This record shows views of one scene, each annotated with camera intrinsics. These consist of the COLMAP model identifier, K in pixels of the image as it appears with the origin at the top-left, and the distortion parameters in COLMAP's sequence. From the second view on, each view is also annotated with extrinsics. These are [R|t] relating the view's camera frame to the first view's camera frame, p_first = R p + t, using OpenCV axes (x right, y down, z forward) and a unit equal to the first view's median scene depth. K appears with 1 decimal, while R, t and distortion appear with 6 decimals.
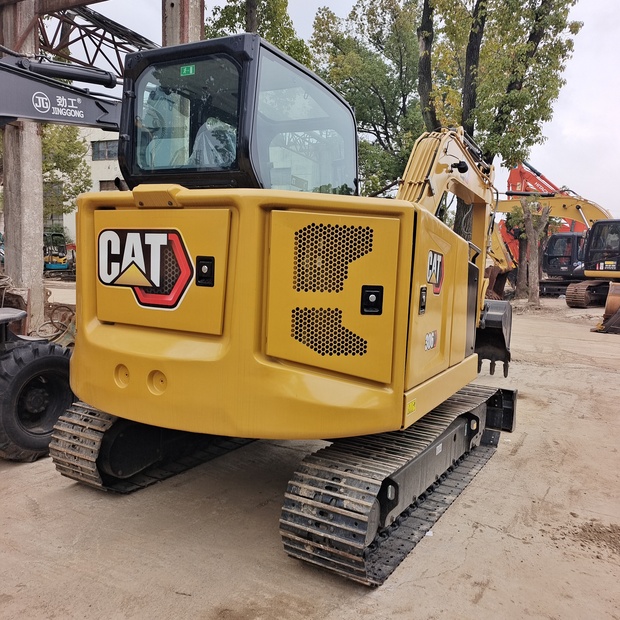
lens RADIAL K [[566.6, 0, 310.4], [0, 566.6, 313.0], [0, 0, 1]] dist [0.030648, 0.000000]
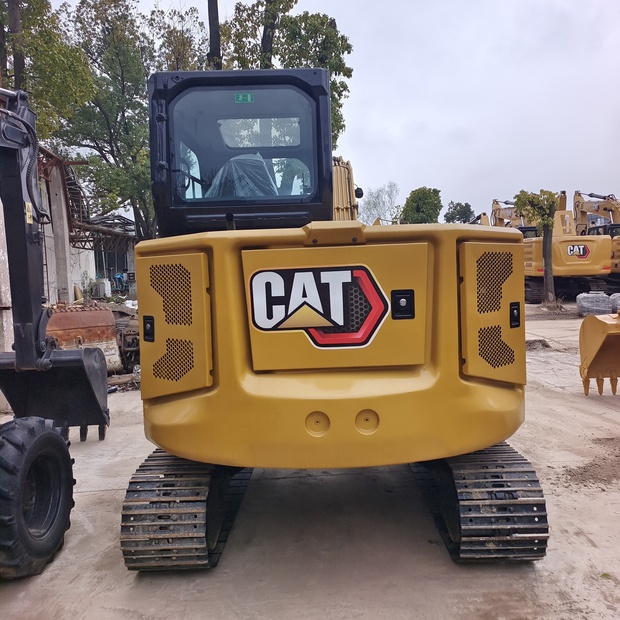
lens RADIAL K [[566.6, 0, 316.1], [0, 566.6, 309.8], [0, 0, 1]] dist [0.030648, 0.000000]
pose [[0.862109, -0.103362, 0.496069, -0.735257], [0.119276, 0.992861, -0.000412, -0.072441], [-0.492485, 0.059524, 0.868283, 0.164855]]
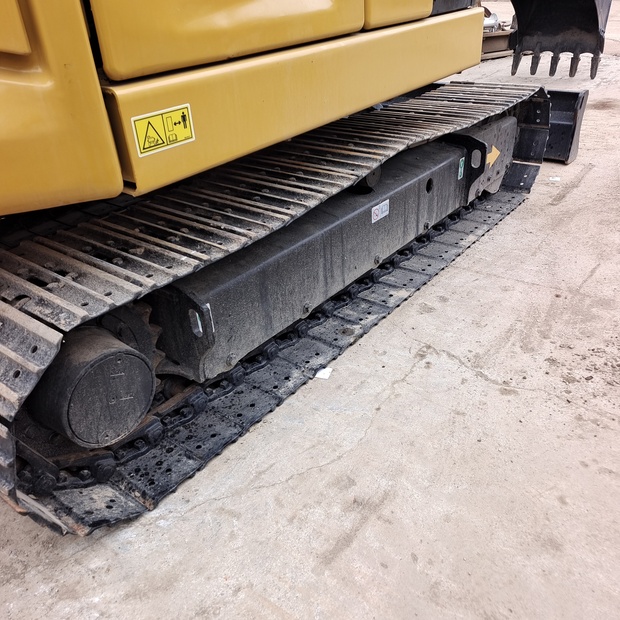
lens RADIAL K [[566.6, 0, 314.0], [0, 566.6, 310.4], [0, 0, 1]] dist [0.030648, 0.000000]
pose [[0.988172, -0.011525, -0.152914, 0.317643], [0.076834, 0.900185, 0.428676, 0.117311], [0.132710, -0.435355, 0.890424, 0.618931]]
